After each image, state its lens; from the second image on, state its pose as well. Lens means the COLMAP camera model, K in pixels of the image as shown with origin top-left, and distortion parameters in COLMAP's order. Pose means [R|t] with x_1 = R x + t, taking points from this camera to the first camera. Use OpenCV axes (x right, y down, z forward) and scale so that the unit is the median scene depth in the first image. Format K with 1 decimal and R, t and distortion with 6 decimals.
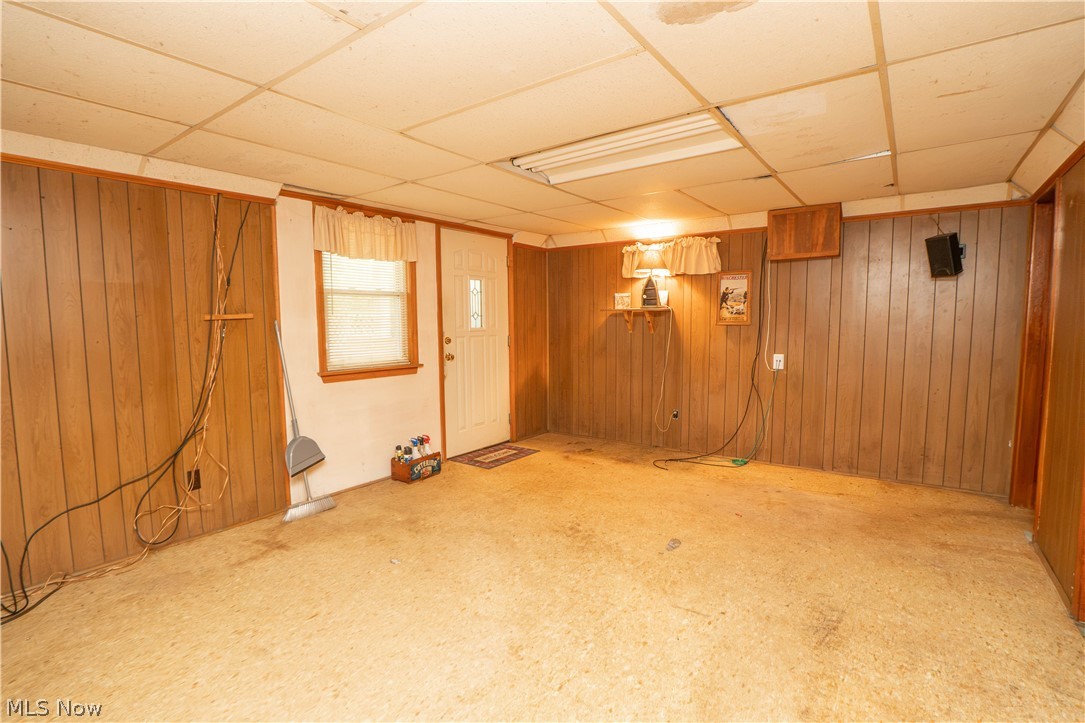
lens RADIAL K [[523.5, 0, 526.0], [0, 523.5, 363.8], [0, 0, 1]] dist [-0.021865, 0.001507]
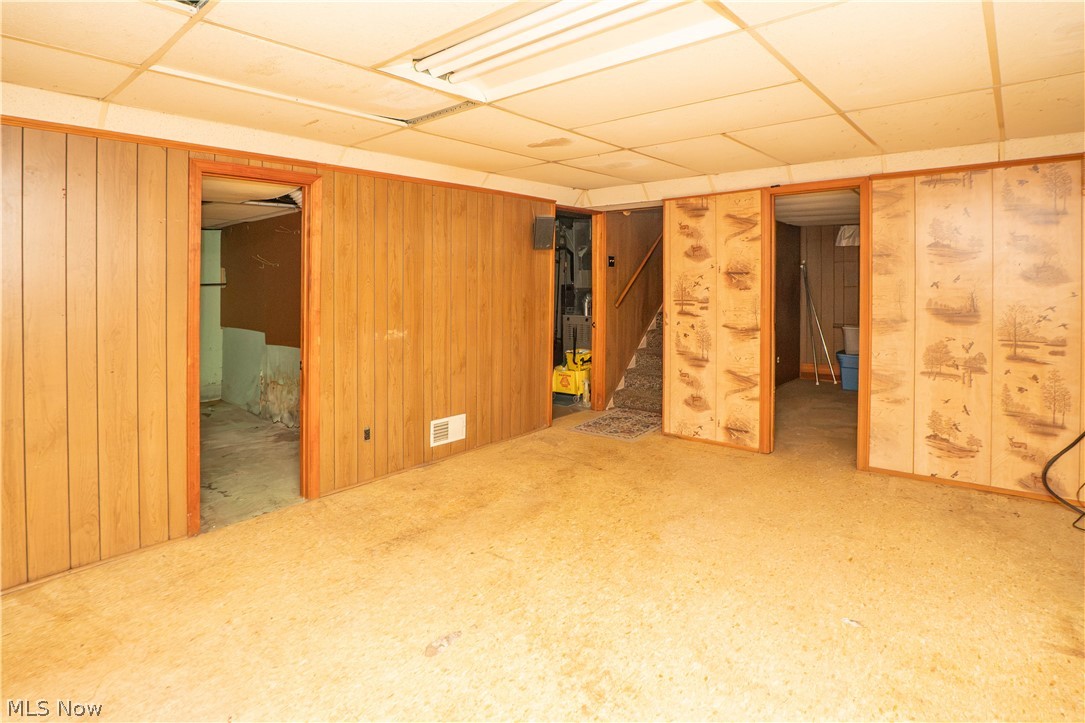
lens RADIAL K [[523.5, 0, 526.0], [0, 523.5, 363.8], [0, 0, 1]] dist [-0.021865, 0.001507]
pose [[-0.994456, -0.002135, 0.105133, 0.119873], [0.022688, 0.971891, 0.234338, -0.140660], [-0.102678, 0.235424, -0.966454, 1.600864]]
